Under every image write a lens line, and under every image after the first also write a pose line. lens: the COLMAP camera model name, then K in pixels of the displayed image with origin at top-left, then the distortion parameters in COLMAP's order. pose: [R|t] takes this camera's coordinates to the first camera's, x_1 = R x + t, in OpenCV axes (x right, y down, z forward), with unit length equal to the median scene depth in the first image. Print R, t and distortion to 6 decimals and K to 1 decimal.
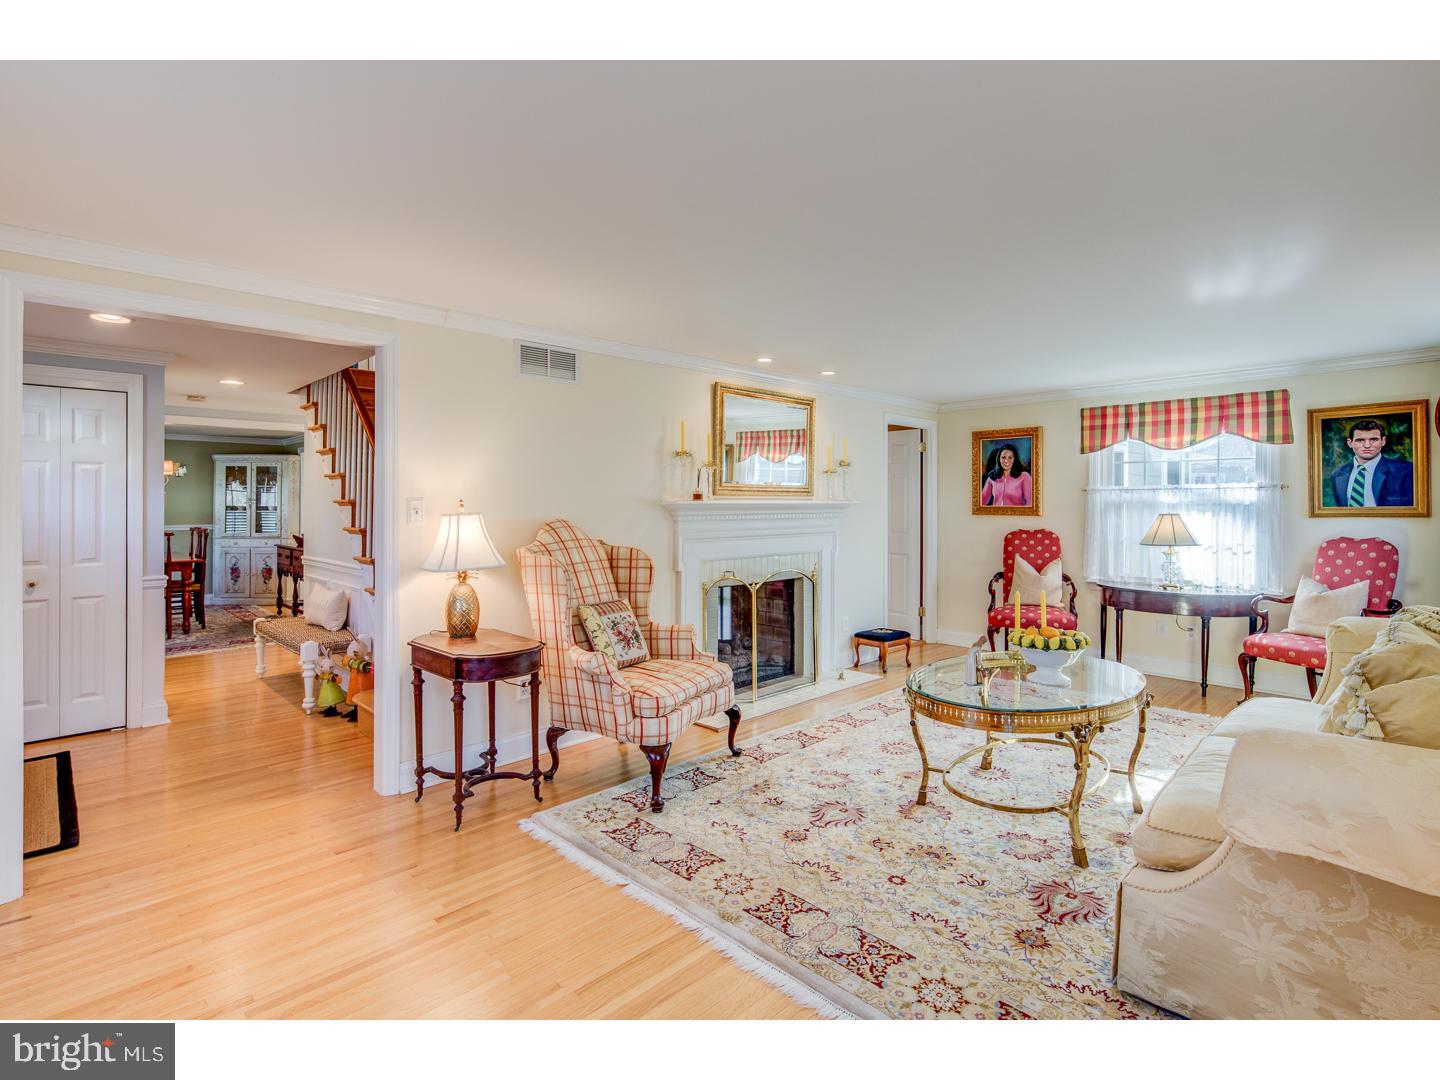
lens RADIAL K [[705.2, 0, 704.5], [0, 705.2, 490.8], [0, 0, 1]] dist [0.014367, -0.000598]
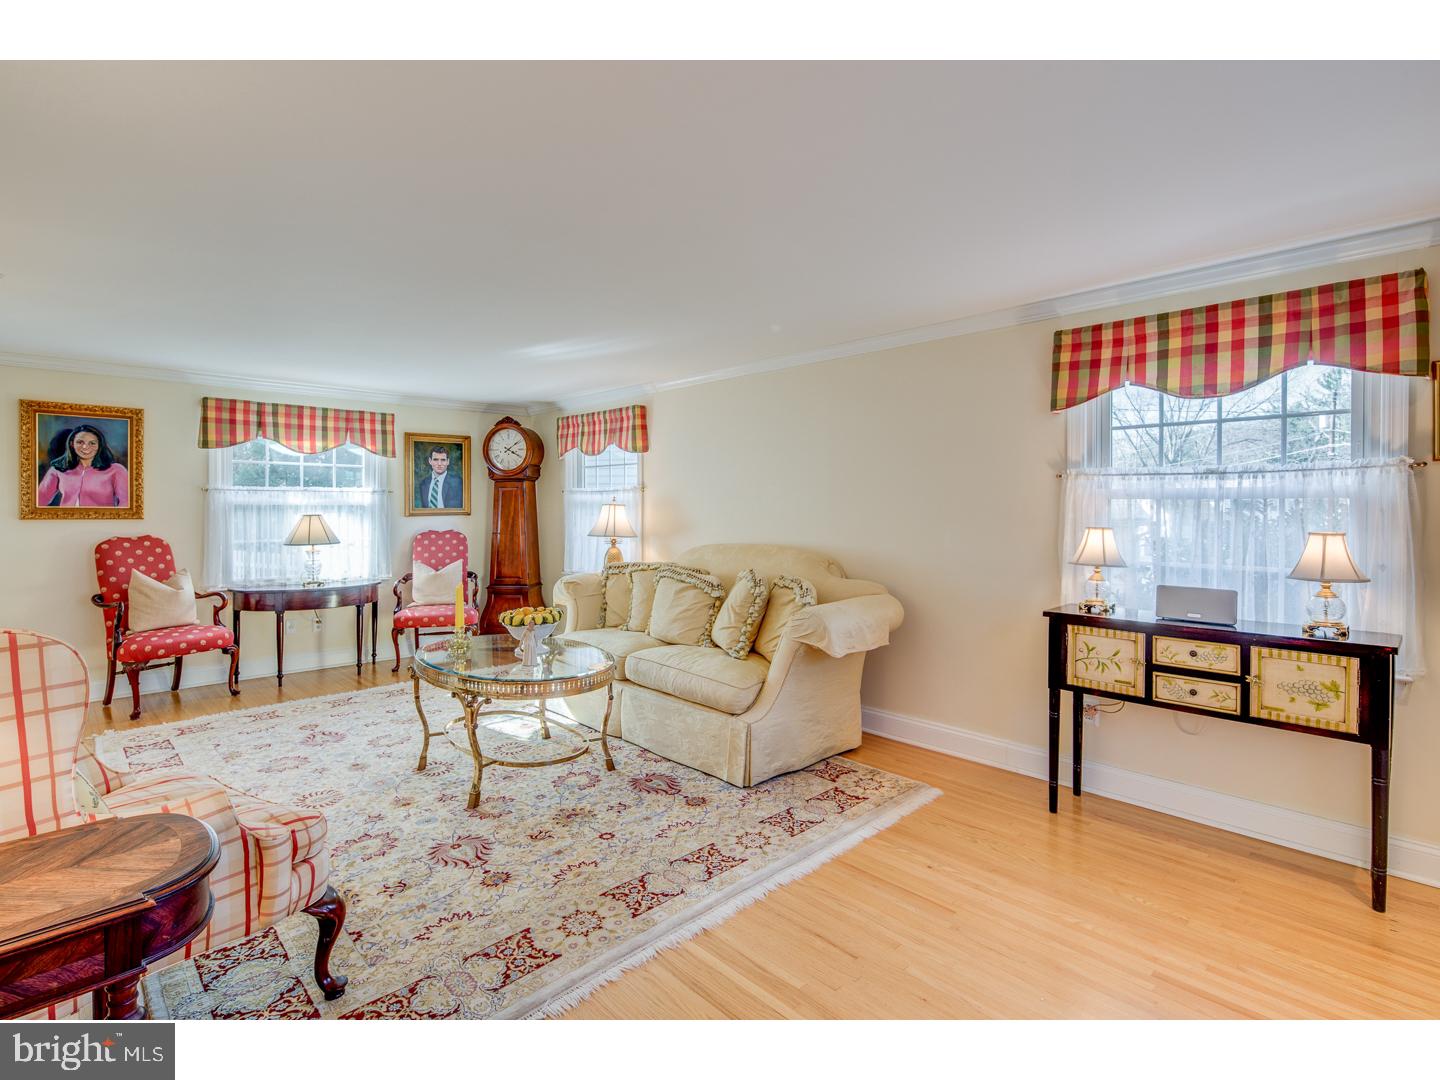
lens RADIAL K [[705.2, 0, 723.1], [0, 705.2, 528.4], [0, 0, 1]] dist [0.014367, -0.000598]
pose [[-0.000906, -0.029931, 0.999552, -0.437092], [-0.022456, 0.999301, 0.029903, 0.008274], [-0.999747, -0.022419, -0.001577, 0.423988]]
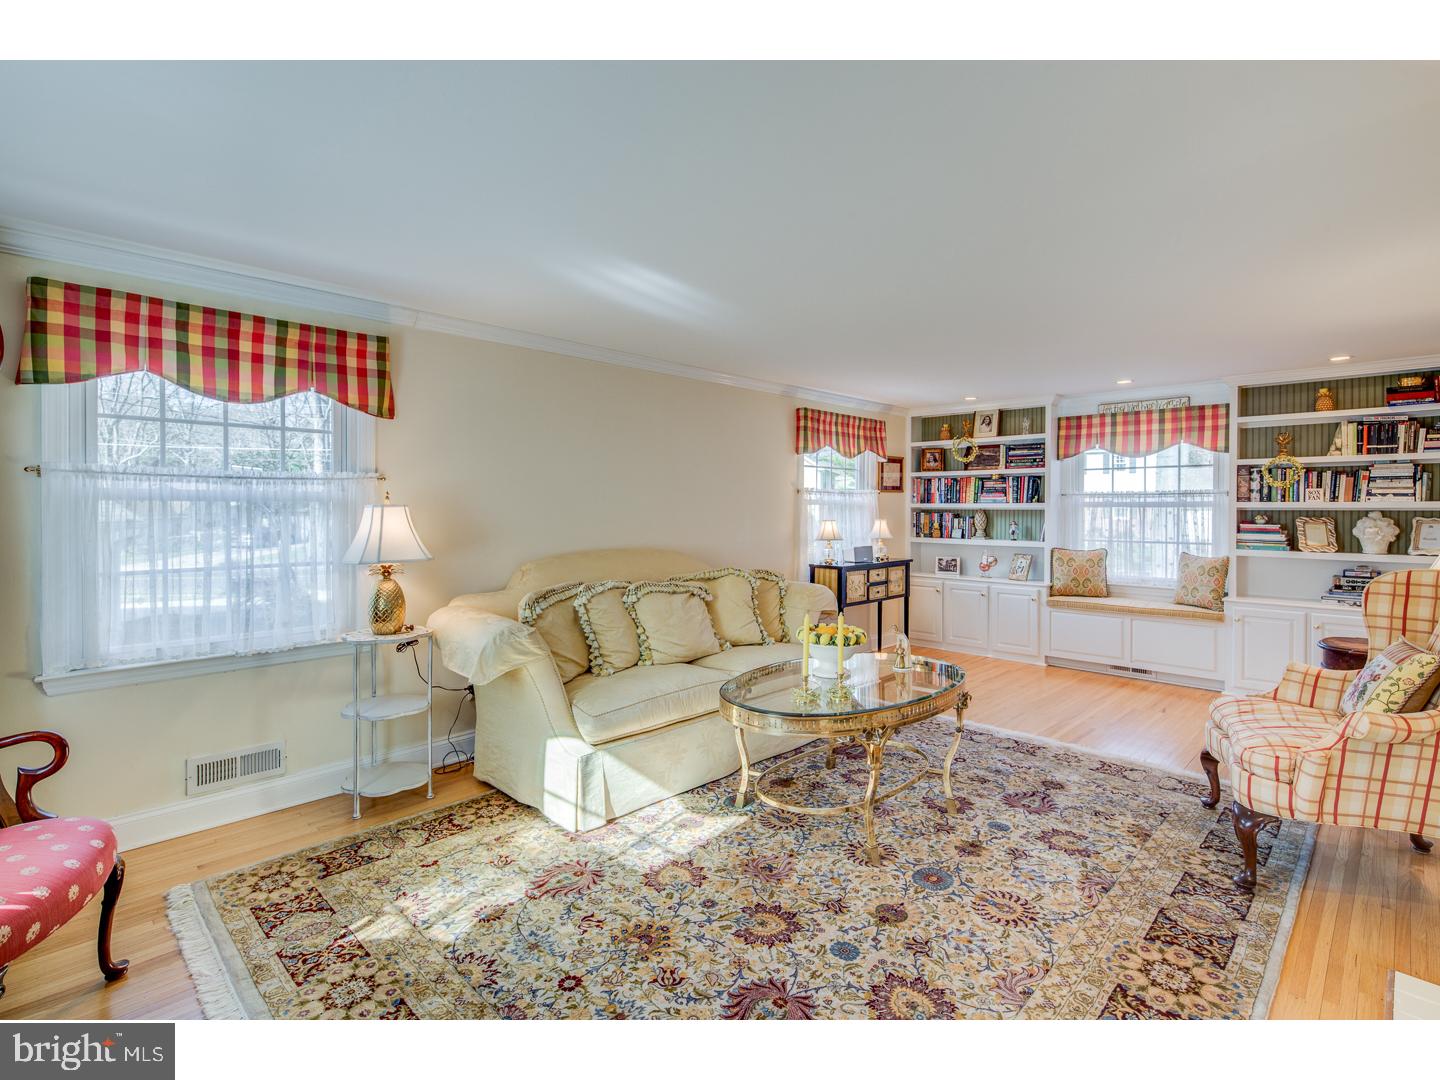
lens RADIAL K [[705.2, 0, 723.3], [0, 705.2, 539.0], [0, 0, 1]] dist [0.014367, -0.000598]
pose [[-0.999059, 0.007183, -0.042773, 0.425046], [0.006561, 0.999871, 0.014663, 0.031764], [0.042873, 0.014369, -0.998977, 1.259311]]
